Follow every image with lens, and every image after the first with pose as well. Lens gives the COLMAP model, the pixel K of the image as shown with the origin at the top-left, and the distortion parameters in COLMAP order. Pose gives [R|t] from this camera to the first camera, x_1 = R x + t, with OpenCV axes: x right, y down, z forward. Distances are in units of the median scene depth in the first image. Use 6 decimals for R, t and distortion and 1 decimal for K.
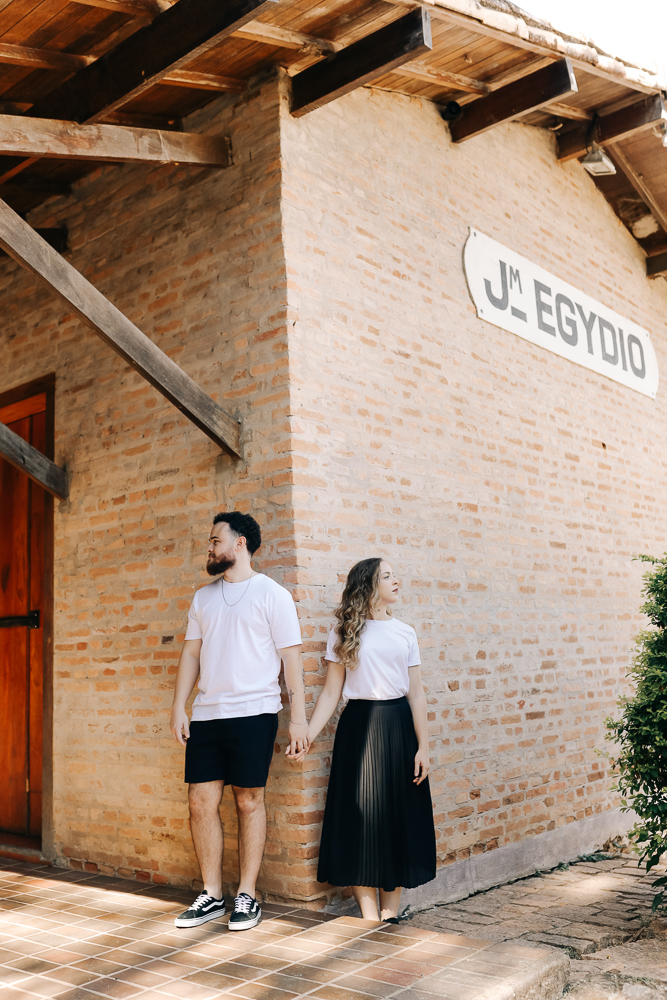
lens RADIAL K [[964.9, 0, 337.1], [0, 964.9, 497.7], [0, 0, 1]] dist [-0.060636, 0.093294]
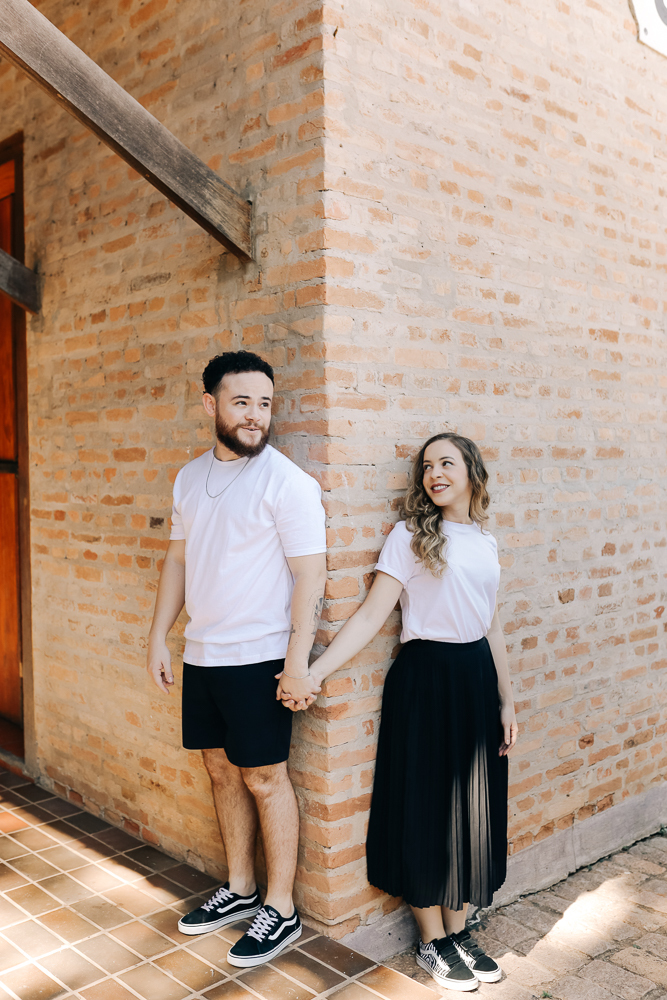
lens RADIAL K [[964.9, 0, 337.1], [0, 964.9, 497.7], [0, 0, 1]] dist [-0.060636, 0.093294]
pose [[0.992866, 0.040147, -0.112273, 0.031335], [-0.015550, 0.977167, 0.211904, -0.020264], [0.118217, -0.208646, 0.970820, 0.317967]]
